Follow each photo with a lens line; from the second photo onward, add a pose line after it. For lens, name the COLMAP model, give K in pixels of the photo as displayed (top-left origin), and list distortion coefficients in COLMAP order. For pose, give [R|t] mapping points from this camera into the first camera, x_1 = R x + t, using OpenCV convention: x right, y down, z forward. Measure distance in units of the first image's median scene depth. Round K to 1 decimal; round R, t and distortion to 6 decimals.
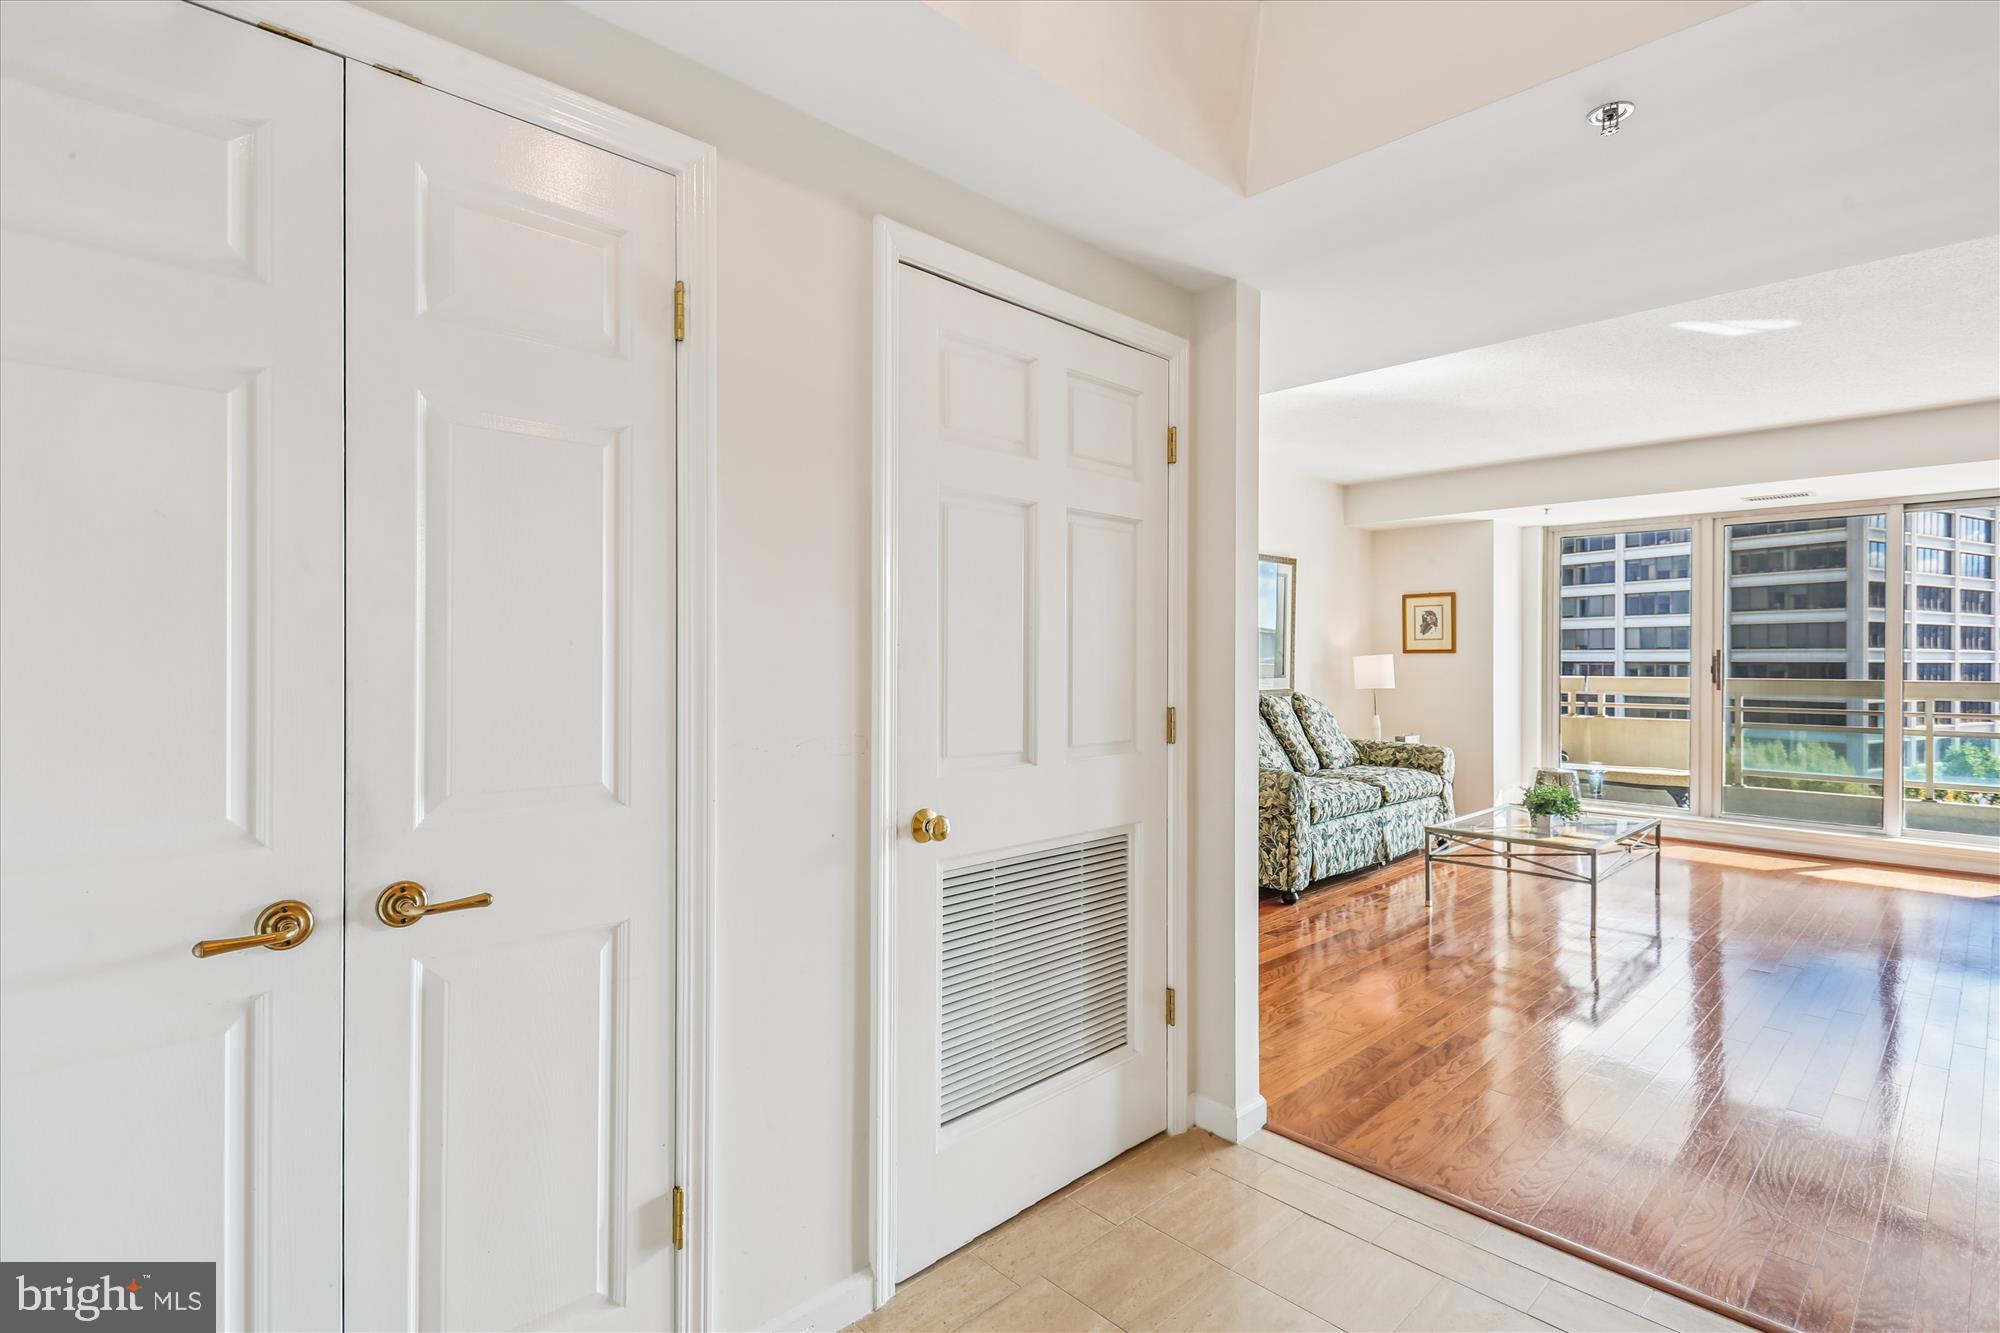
lens RADIAL K [[971.5, 0, 1055.1], [0, 971.5, 653.5], [0, 0, 1]] dist [0.056746, 0.001230]
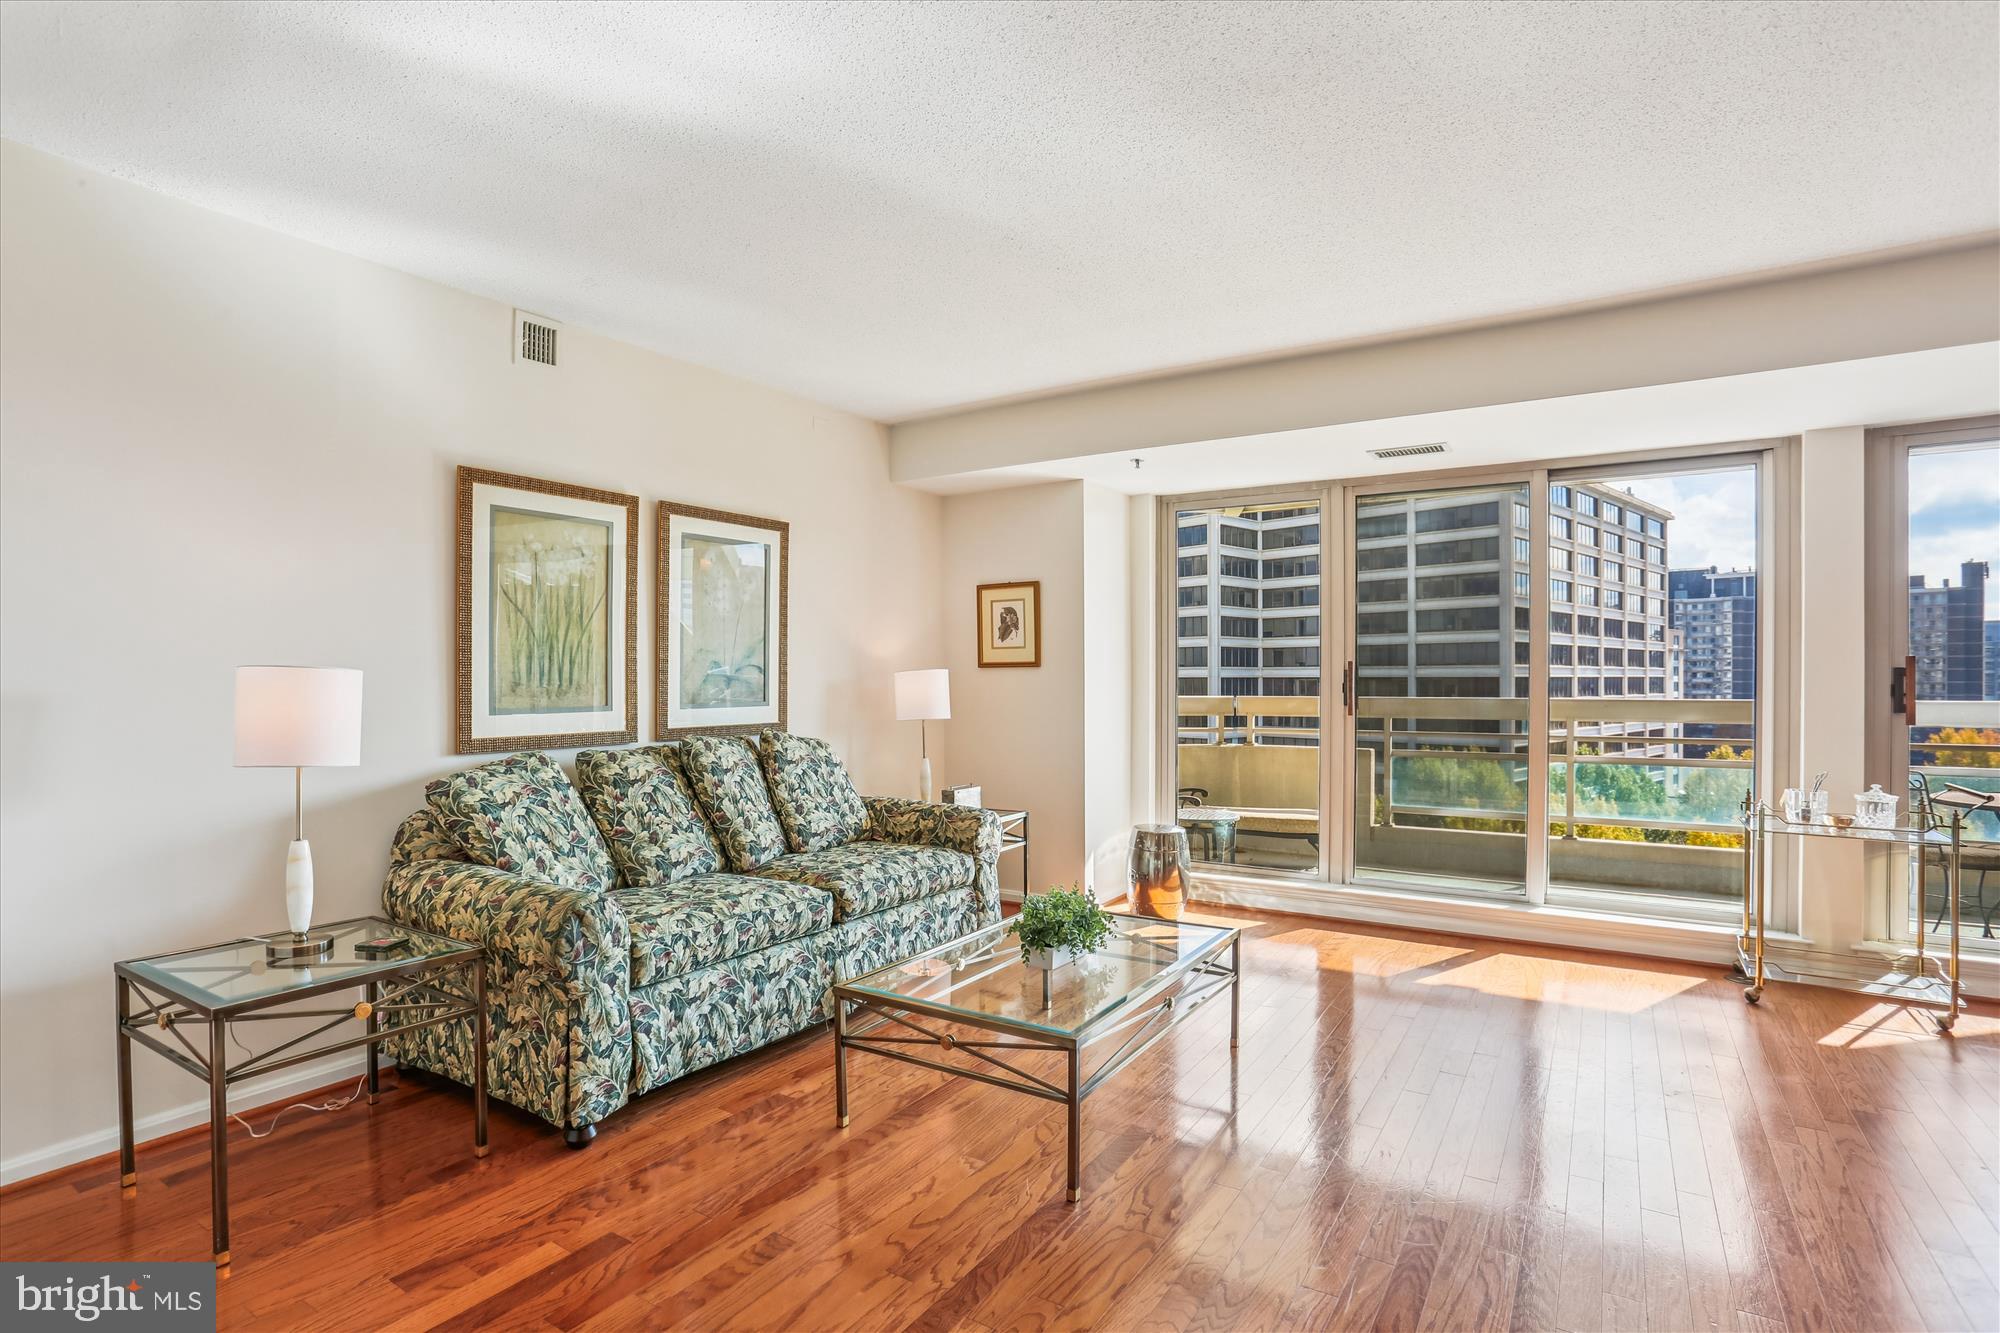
lens RADIAL K [[972.4, 0, 1046.1], [0, 972.4, 681.6], [0, 0, 1]] dist [-0.013899, -0.000257]
pose [[0.974379, -0.006409, 0.224822, 0.287560], [0.004496, 0.999949, 0.009023, 0.004260], [-0.224868, -0.007782, 0.974358, 0.351296]]
